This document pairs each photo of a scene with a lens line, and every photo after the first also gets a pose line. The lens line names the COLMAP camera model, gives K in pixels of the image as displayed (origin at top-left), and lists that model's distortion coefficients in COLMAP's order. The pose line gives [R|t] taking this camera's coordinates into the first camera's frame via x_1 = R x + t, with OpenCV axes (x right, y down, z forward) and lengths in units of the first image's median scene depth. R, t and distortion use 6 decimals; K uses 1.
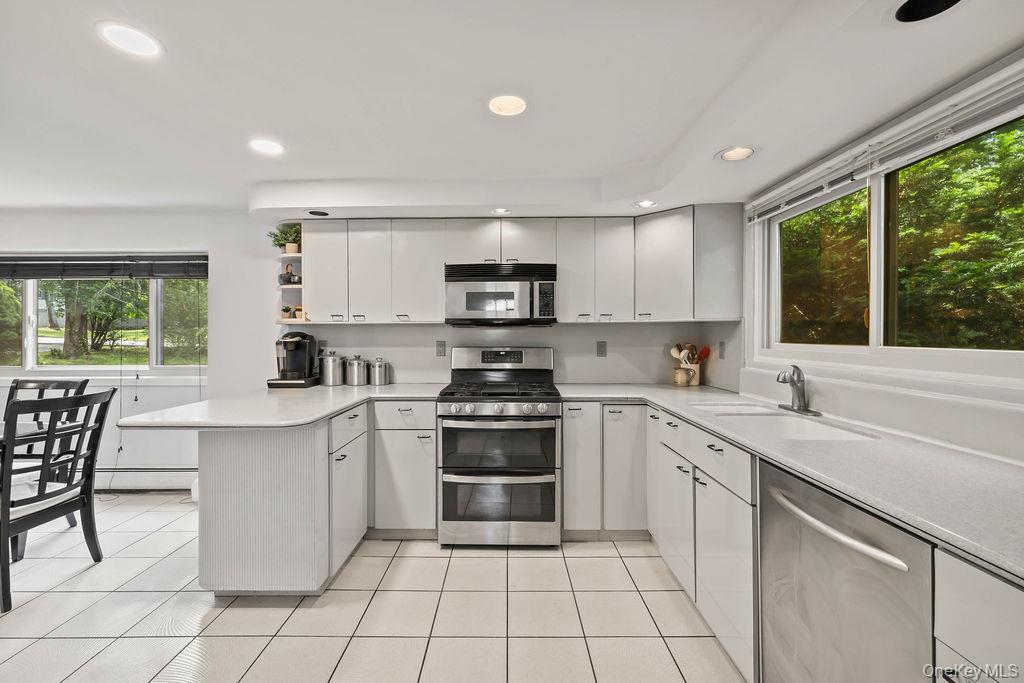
lens RADIAL K [[430.5, 0, 507.6], [0, 430.5, 336.7], [0, 0, 1]] dist [0.004096, -0.000428]
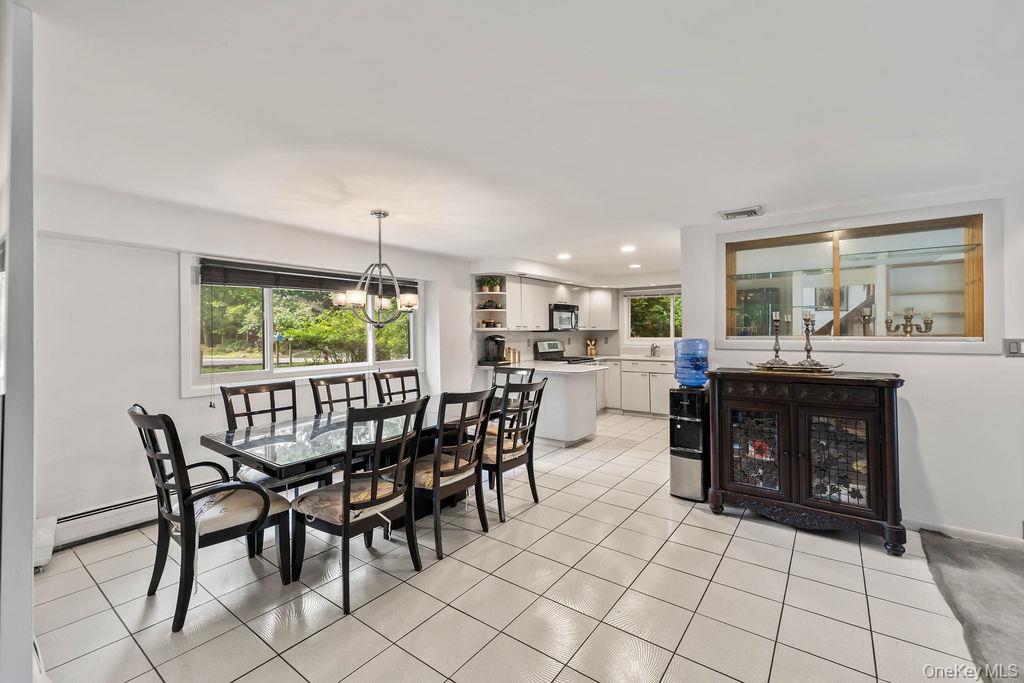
lens RADIAL K [[430.5, 0, 509.4], [0, 430.5, 329.1], [0, 0, 1]] dist [0.004096, -0.000428]
pose [[0.596010, 0.003089, 0.802971, -2.154052], [0.007960, 0.999921, -0.009755, -0.020159], [-0.802938, 0.012205, 0.595938, -0.130520]]
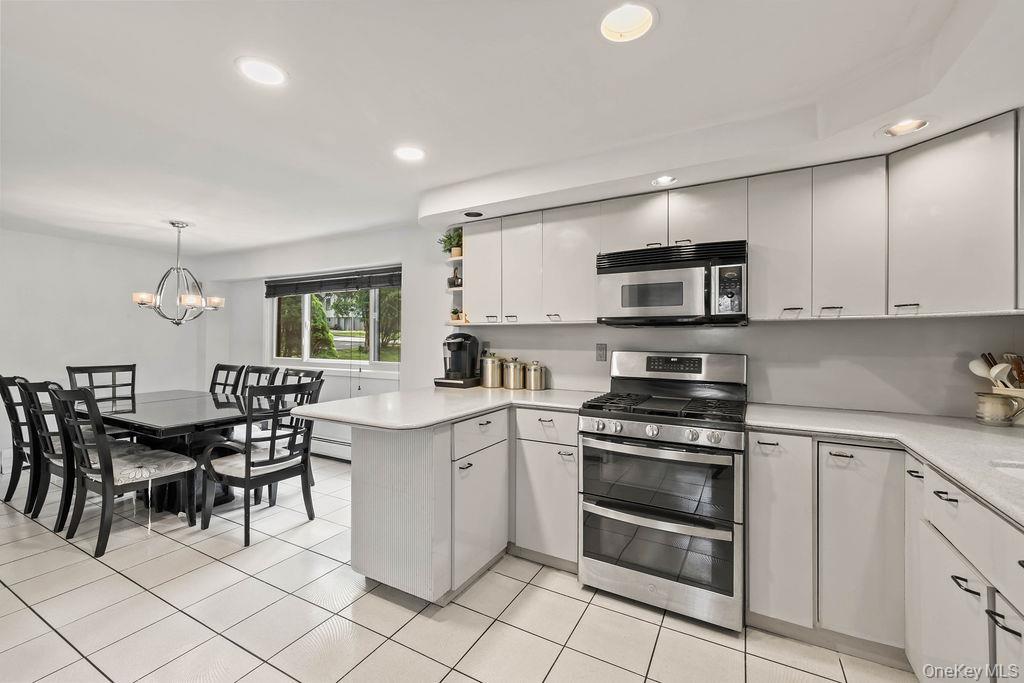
lens RADIAL K [[430.5, 0, 505.3], [0, 430.5, 336.5], [0, 0, 1]] dist [0.004096, -0.000428]
pose [[0.875063, 0.004160, -0.483991, 0.116252], [-0.006411, 0.999975, -0.002997, -0.000622], [0.483966, 0.005726, 0.875068, 0.172516]]
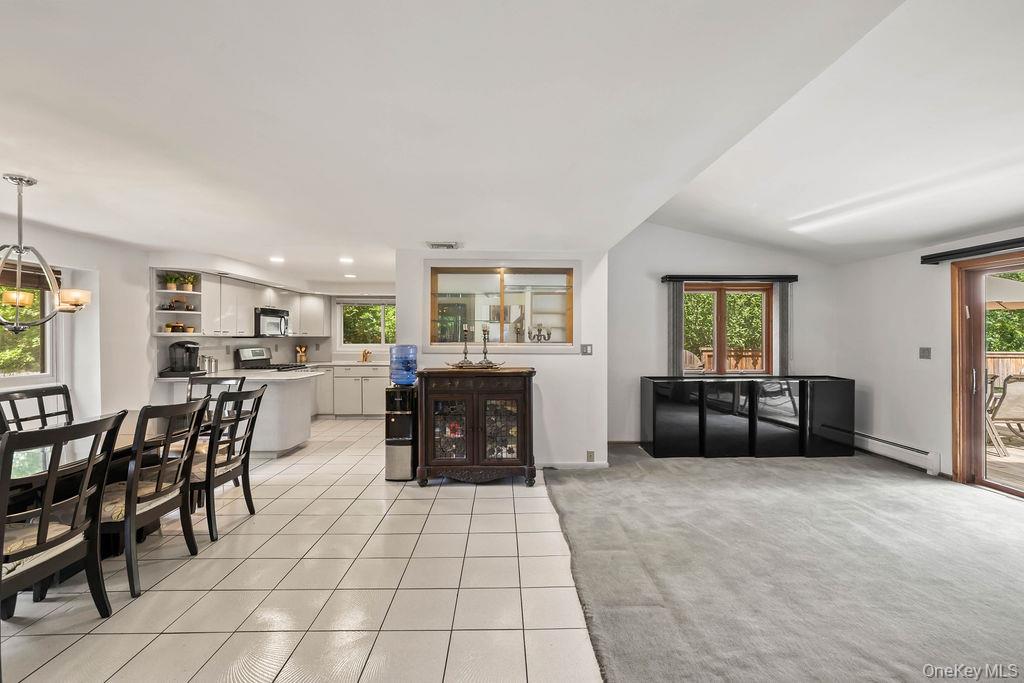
lens RADIAL K [[430.5, 0, 506.0], [0, 430.5, 336.5], [0, 0, 1]] dist [0.004096, -0.000428]
pose [[-0.017224, 0.004730, 0.999840, -2.330722], [0.001547, 0.999988, -0.004704, -0.020790], [-0.999850, 0.001466, -0.017231, -0.133872]]
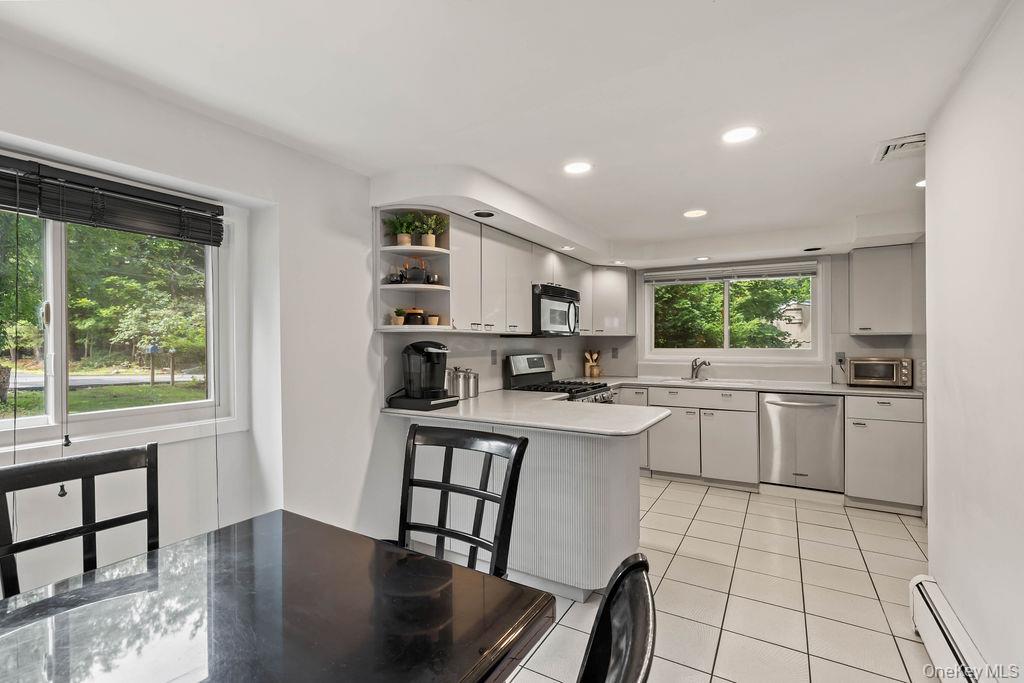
lens RADIAL K [[452.7, 0, 504.6], [0, 452.7, 341.9], [0, 0, 1]] dist [-0.004132, 0.000106]
pose [[0.517666, 0.002471, 0.855579, -1.314055], [0.005771, 0.999963, -0.006379, -0.003757], [-0.855563, 0.008240, 0.517633, 0.478214]]
